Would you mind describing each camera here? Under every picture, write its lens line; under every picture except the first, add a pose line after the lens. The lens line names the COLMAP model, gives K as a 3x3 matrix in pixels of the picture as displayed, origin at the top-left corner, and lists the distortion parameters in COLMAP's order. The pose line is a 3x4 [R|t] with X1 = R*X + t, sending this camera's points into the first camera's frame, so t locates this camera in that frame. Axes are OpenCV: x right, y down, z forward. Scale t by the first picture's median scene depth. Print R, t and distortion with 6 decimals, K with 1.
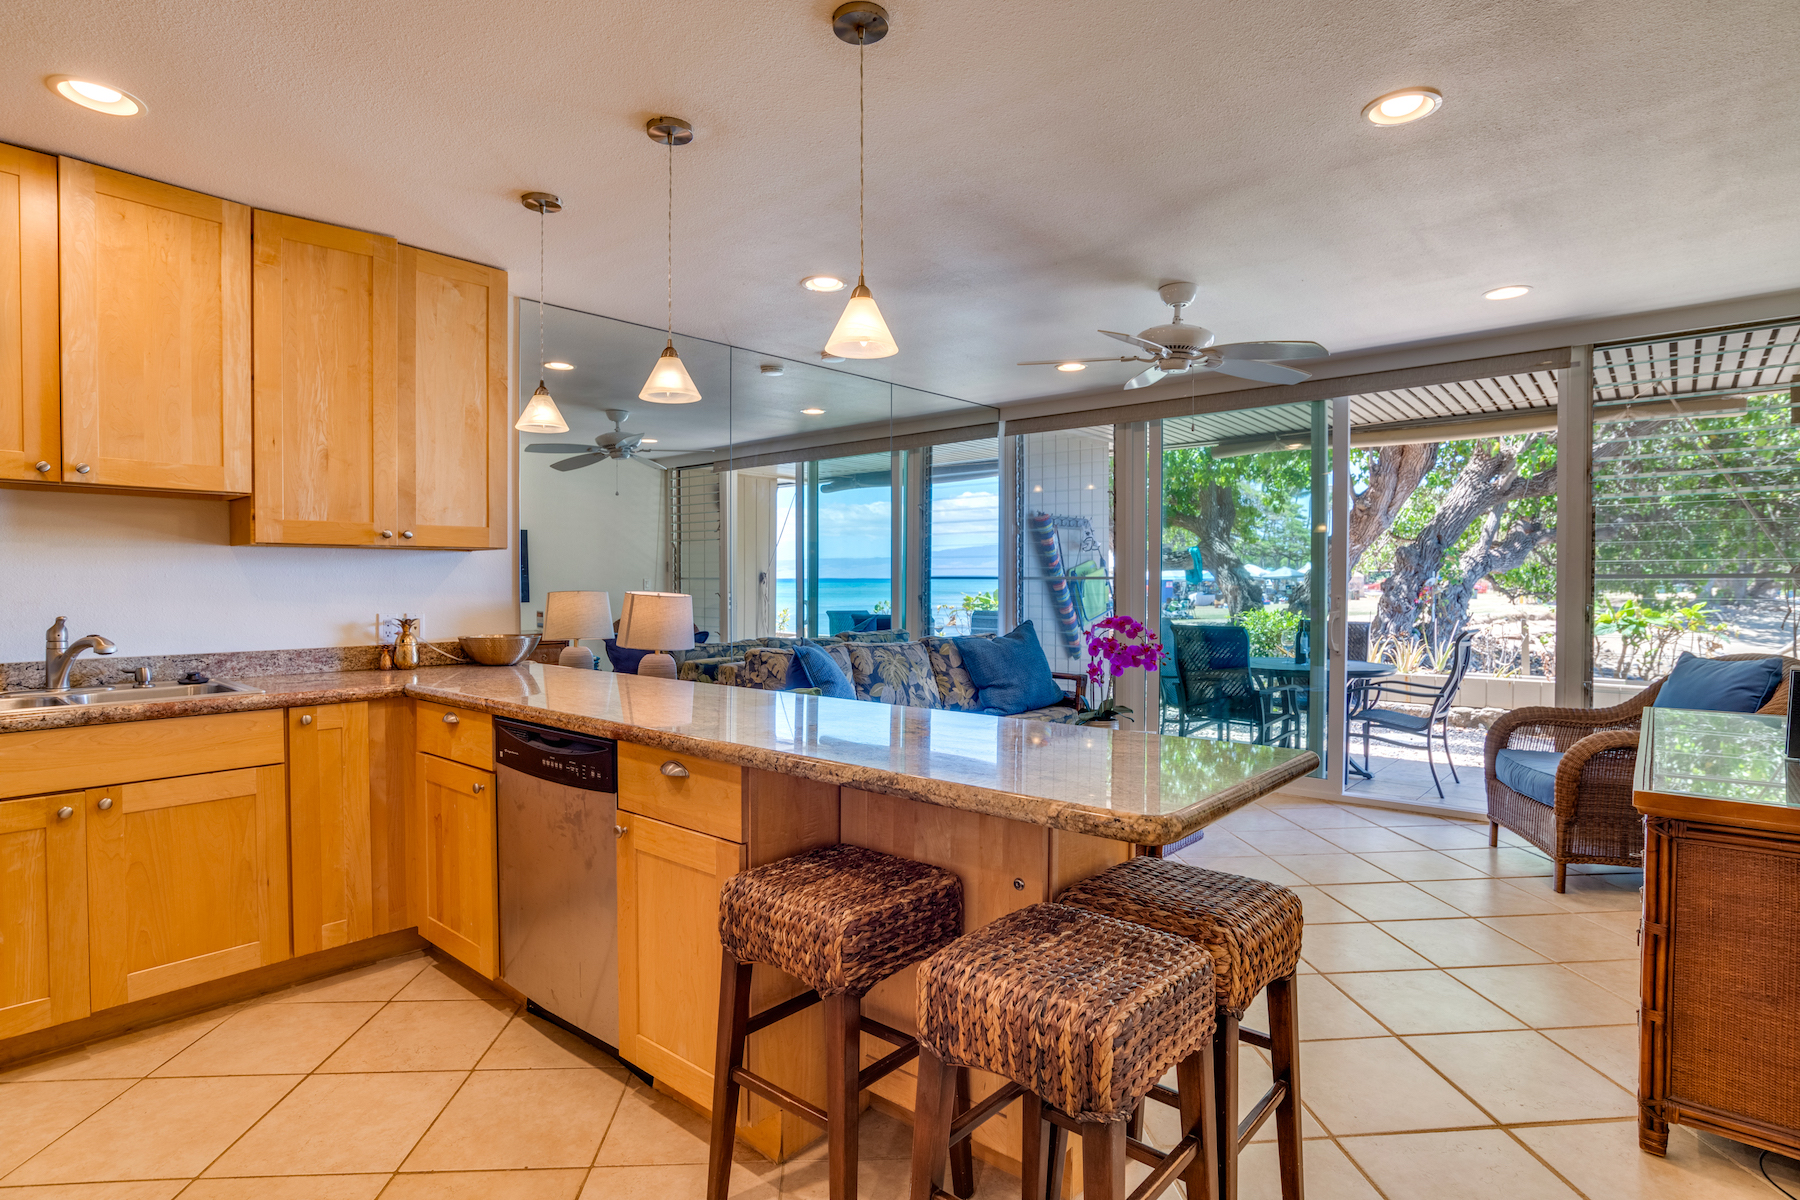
lens RADIAL K [[929.5, 0, 882.4], [0, 929.5, 596.9], [0, 0, 1]] dist [-0.024698, 0.006203]
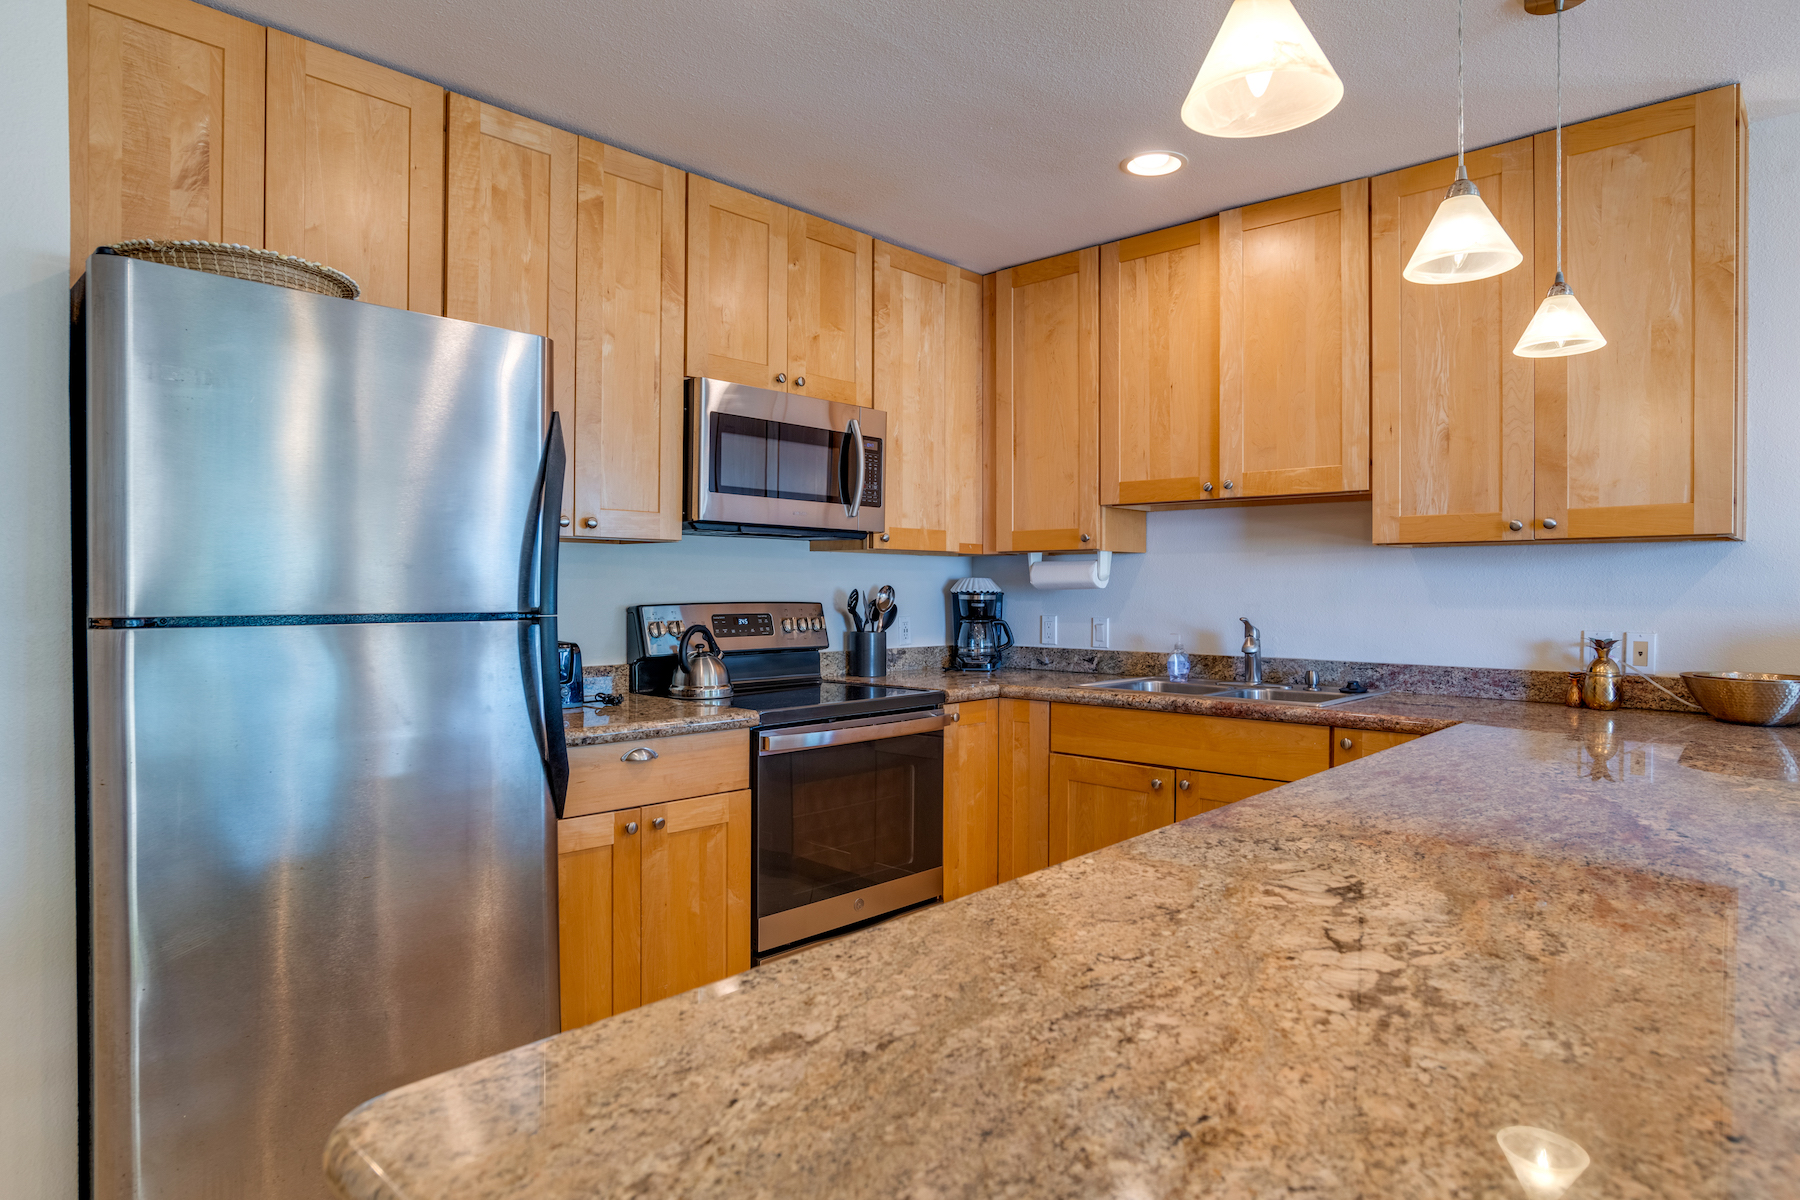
lens RADIAL K [[1039.8, 0, 913.8], [0, 1039.8, 598.0], [0, 0, 1]] dist [-0.018266, 0.001230]
pose [[-0.012647, 0.011132, -0.999858, 0.336976], [-0.018905, 0.999757, 0.011370, -0.008612], [0.999741, 0.019046, -0.012434, 0.543629]]
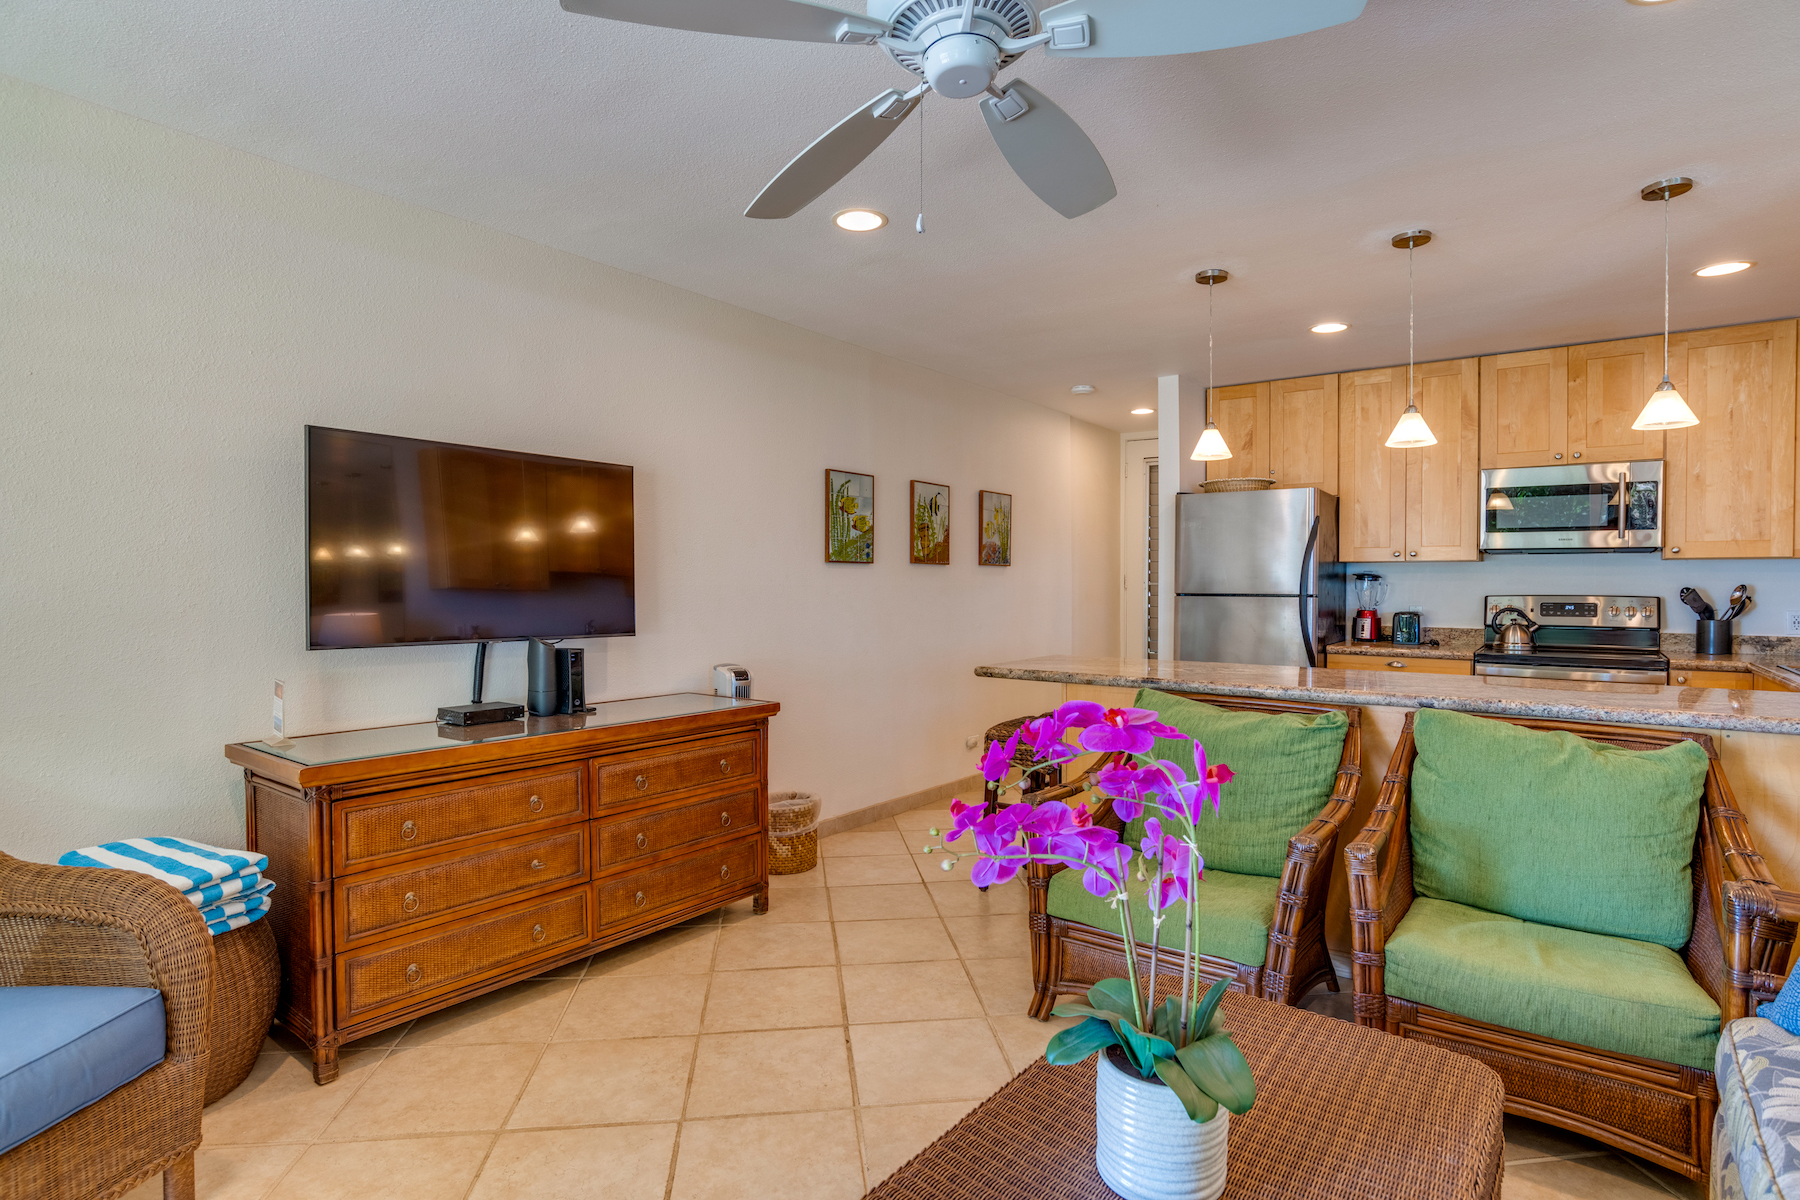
lens RADIAL K [[929.5, 0, 892.8], [0, 929.5, 598.1], [0, 0, 1]] dist [-0.024698, 0.006203]
pose [[-0.996738, -0.001220, -0.080693, 0.487479], [-0.003720, 0.999517, 0.030837, -0.027444], [0.080616, 0.031037, -0.996262, 1.812126]]
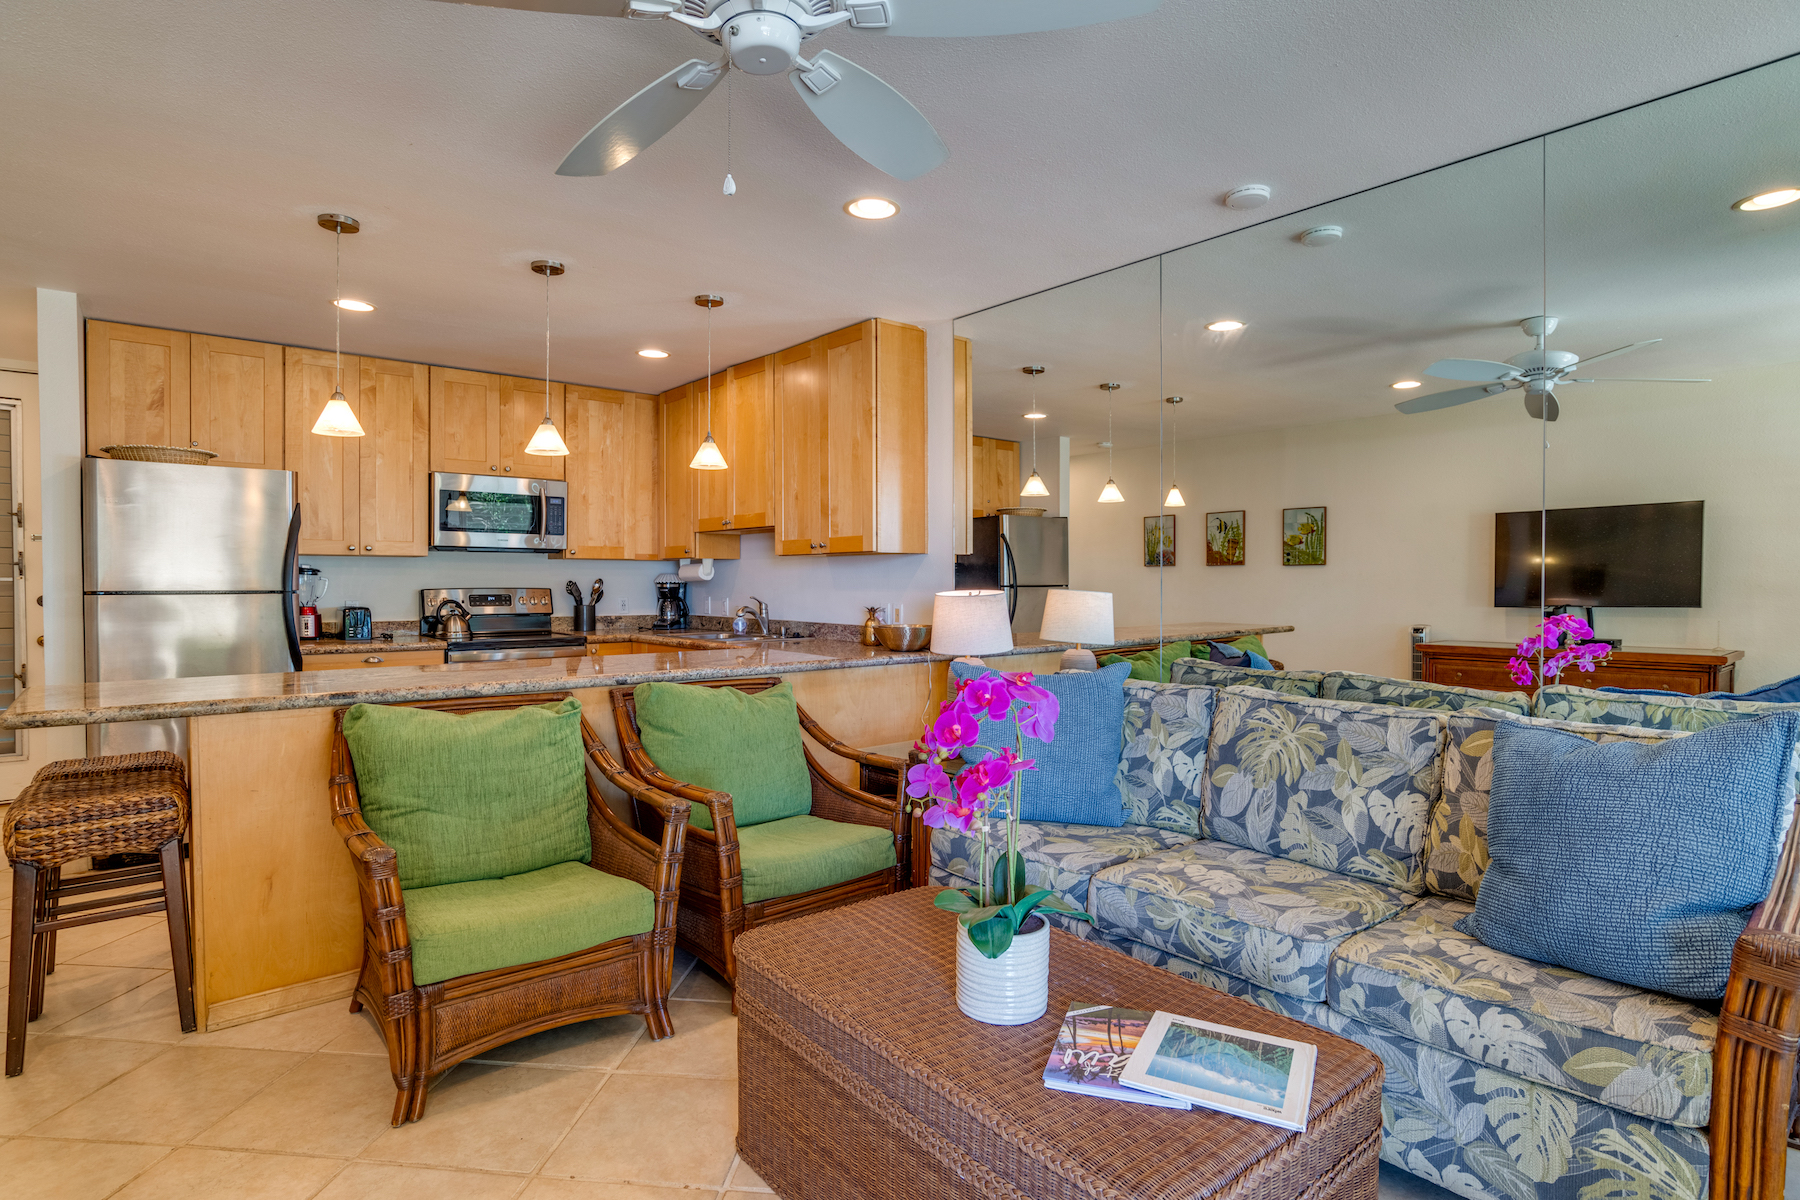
lens RADIAL K [[929.5, 0, 909.8], [0, 929.5, 595.3], [0, 0, 1]] dist [-0.024698, 0.006203]
pose [[-0.137387, 0.016124, -0.990386, 0.916229], [-0.016672, 0.999688, 0.018588, -0.021474], [0.990377, 0.019066, -0.137076, 1.421120]]
